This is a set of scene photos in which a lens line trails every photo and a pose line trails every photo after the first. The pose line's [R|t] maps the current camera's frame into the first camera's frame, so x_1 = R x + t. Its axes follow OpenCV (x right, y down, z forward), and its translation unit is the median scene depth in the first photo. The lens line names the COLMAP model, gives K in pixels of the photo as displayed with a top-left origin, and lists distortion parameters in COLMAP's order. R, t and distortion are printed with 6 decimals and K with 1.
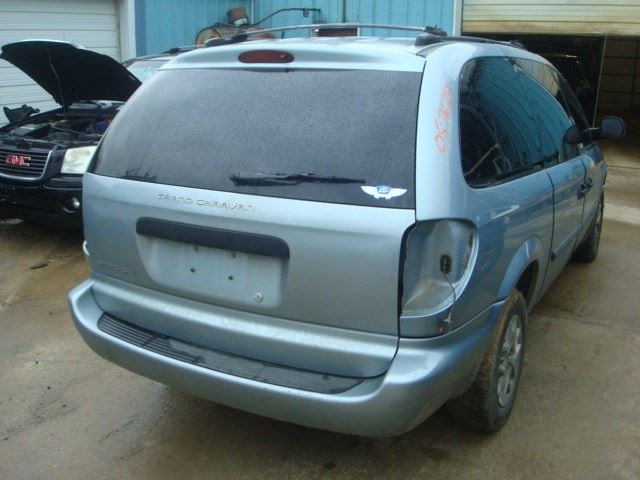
lens RADIAL K [[673.7, 0, 320.0], [0, 673.7, 240.0], [0, 0, 1]] dist [-0.115267, -0.012525]
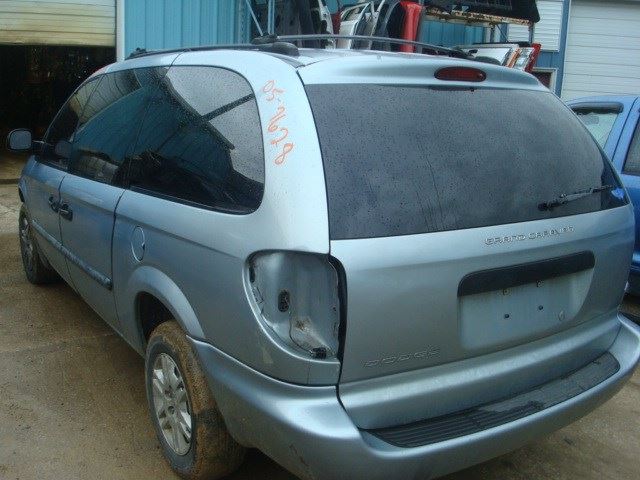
lens RADIAL K [[673.7, 0, 320.0], [0, 673.7, 240.0], [0, 0, 1]] dist [-0.115267, -0.012525]
pose [[0.473957, -0.200702, 0.857370, -0.989782], [0.210533, 0.971267, 0.110980, -0.191780], [-0.855009, 0.127904, 0.502593, 0.720923]]
